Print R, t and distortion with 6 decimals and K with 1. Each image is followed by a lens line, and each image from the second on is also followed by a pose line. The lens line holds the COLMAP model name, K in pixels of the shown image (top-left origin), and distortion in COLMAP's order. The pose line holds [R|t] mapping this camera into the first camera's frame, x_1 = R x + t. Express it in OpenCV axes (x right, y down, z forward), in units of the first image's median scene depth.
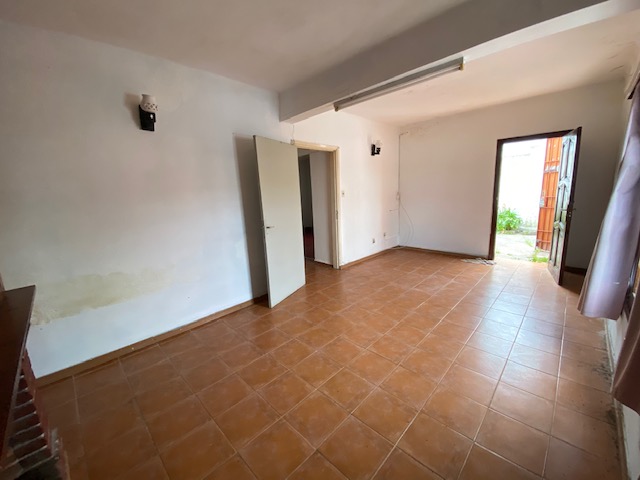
lens RADIAL K [[260.9, 0, 319.6], [0, 260.9, 238.1], [0, 0, 1]] dist [0.054931, -0.034061]
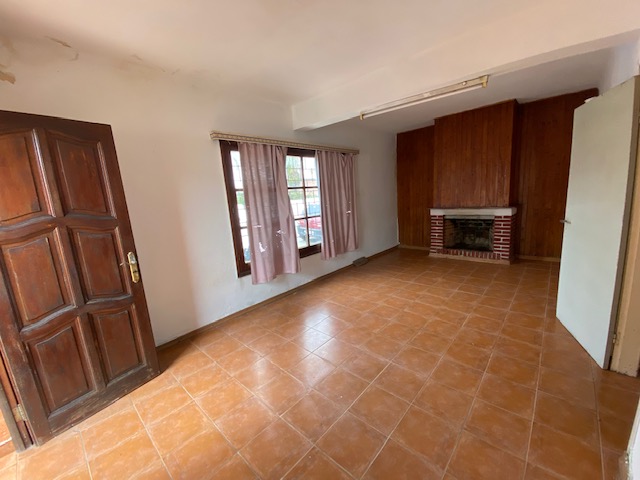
lens RADIAL K [[260.9, 0, 319.6], [0, 260.9, 238.1], [0, 0, 1]] dist [0.054931, -0.034061]
pose [[-0.993210, 0.114580, -0.020122, 0.648456], [0.099773, 0.927933, 0.359145, -0.405311], [0.059823, 0.354699, -0.933065, 1.923902]]
